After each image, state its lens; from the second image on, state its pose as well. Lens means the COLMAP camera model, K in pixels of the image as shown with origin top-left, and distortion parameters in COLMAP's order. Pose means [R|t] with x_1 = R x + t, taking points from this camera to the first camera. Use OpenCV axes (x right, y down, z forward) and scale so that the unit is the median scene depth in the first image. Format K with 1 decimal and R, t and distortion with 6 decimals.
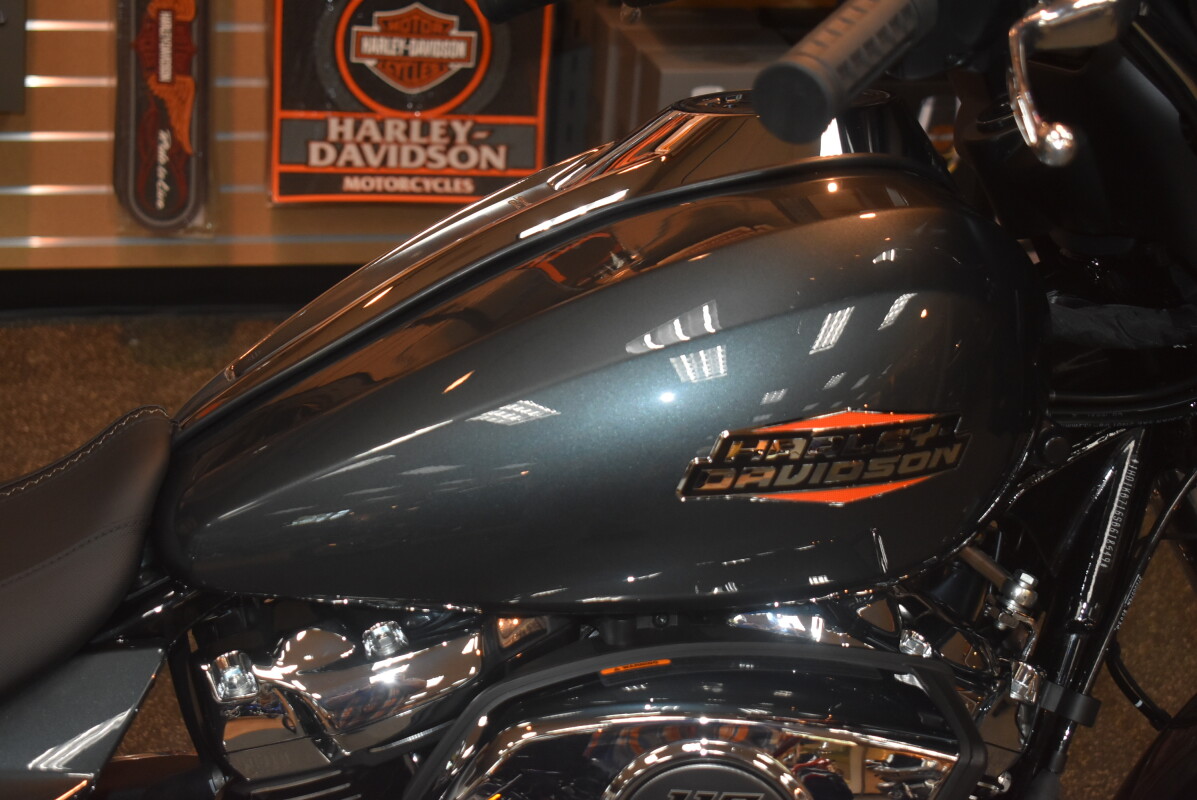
lens RADIAL K [[2352.2, 0, 598.5], [0, 2352.2, 400.0], [0, 0, 1]] dist [0.009274, 0.177446]
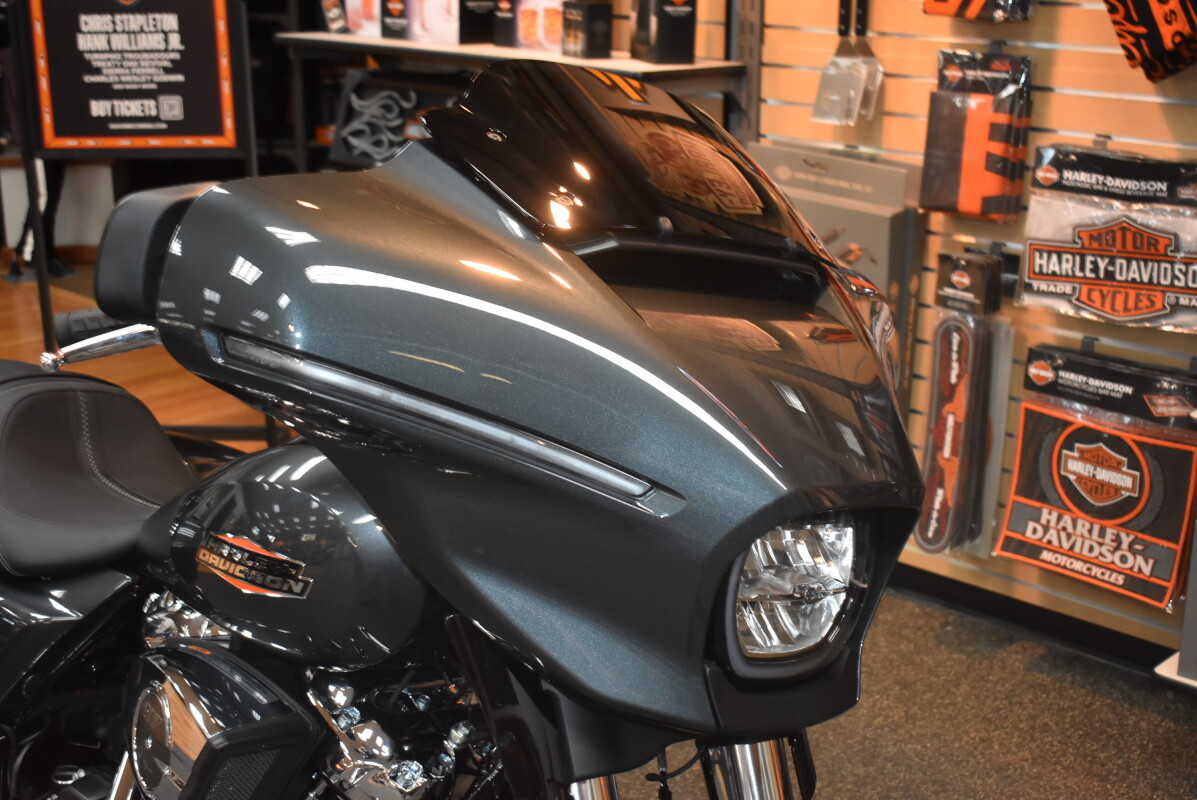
lens RADIAL K [[1609.8, 0, 598.5], [0, 1609.8, 400.0], [0, 0, 1]] dist [-0.038835, -0.027950]
pose [[0.552165, 0.170075, -0.816203, 0.534455], [-0.329862, 0.943657, -0.026520, -0.065714], [0.765705, 0.283878, 0.577156, 0.195108]]
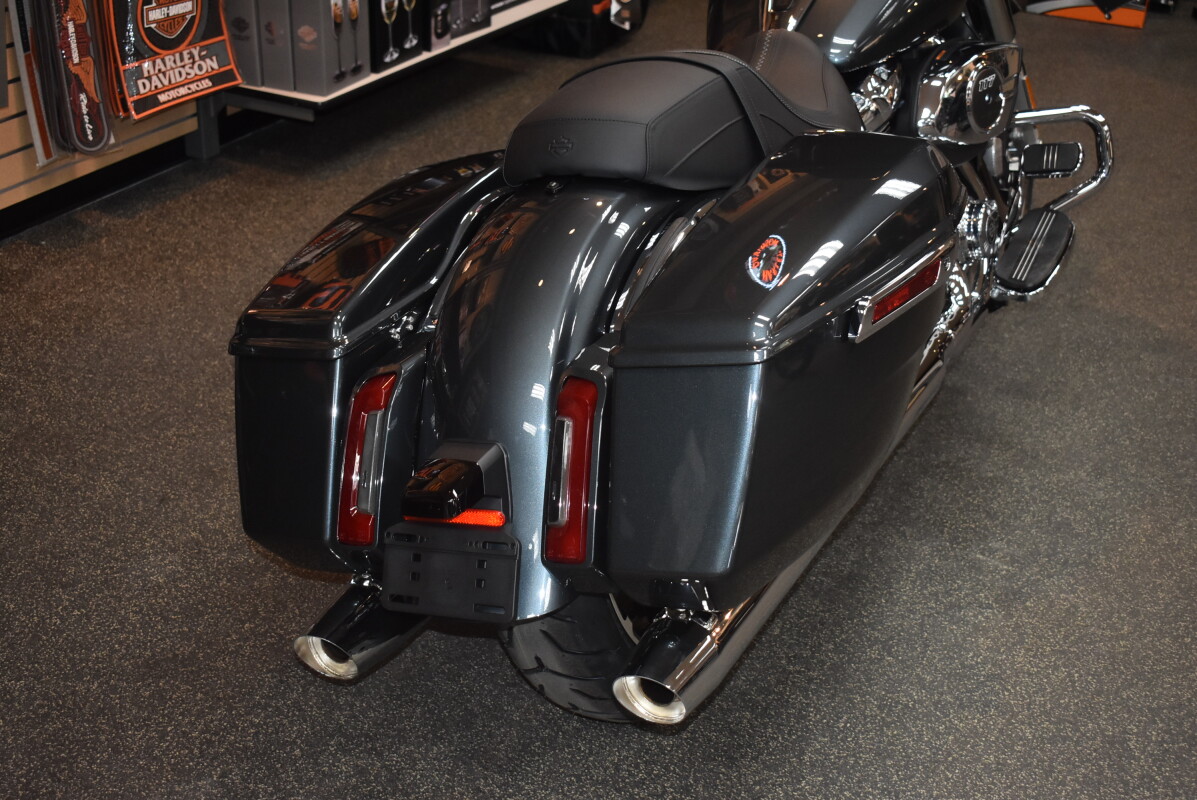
lens RADIAL K [[1609.8, 0, 598.5], [0, 1609.8, 400.0], [0, 0, 1]] dist [-0.038835, -0.027950]
pose [[0.639232, -0.404433, 0.654077, -0.762125], [0.348482, 0.910539, 0.222437, -0.040577], [-0.685524, 0.085745, 0.722983, -0.047564]]
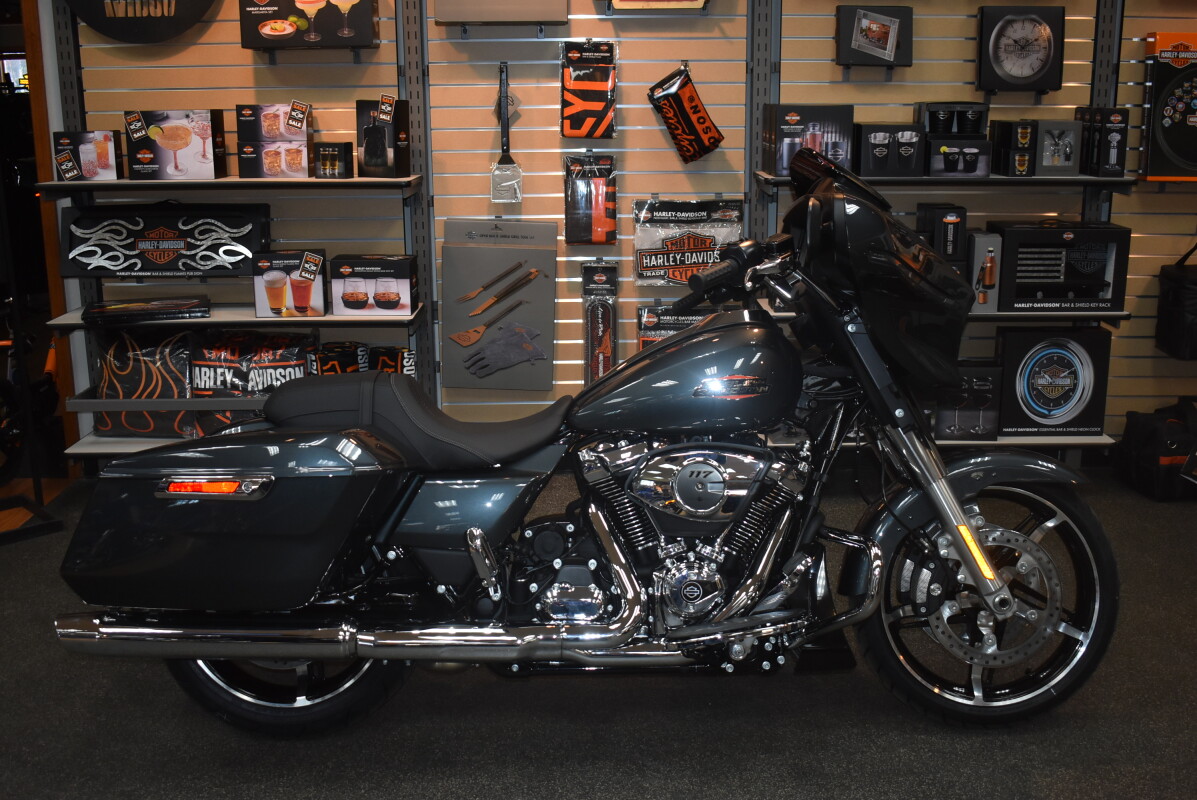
lens RADIAL K [[1293.1, 0, 598.5], [0, 1293.1, 400.0], [0, 0, 1]] dist [-0.082792, 0.047334]
pose [[0.974520, -0.031910, -0.222020, 0.152154], [-0.016743, 0.976719, -0.213867, 0.215632], [0.223675, 0.212135, 0.951298, -0.455300]]
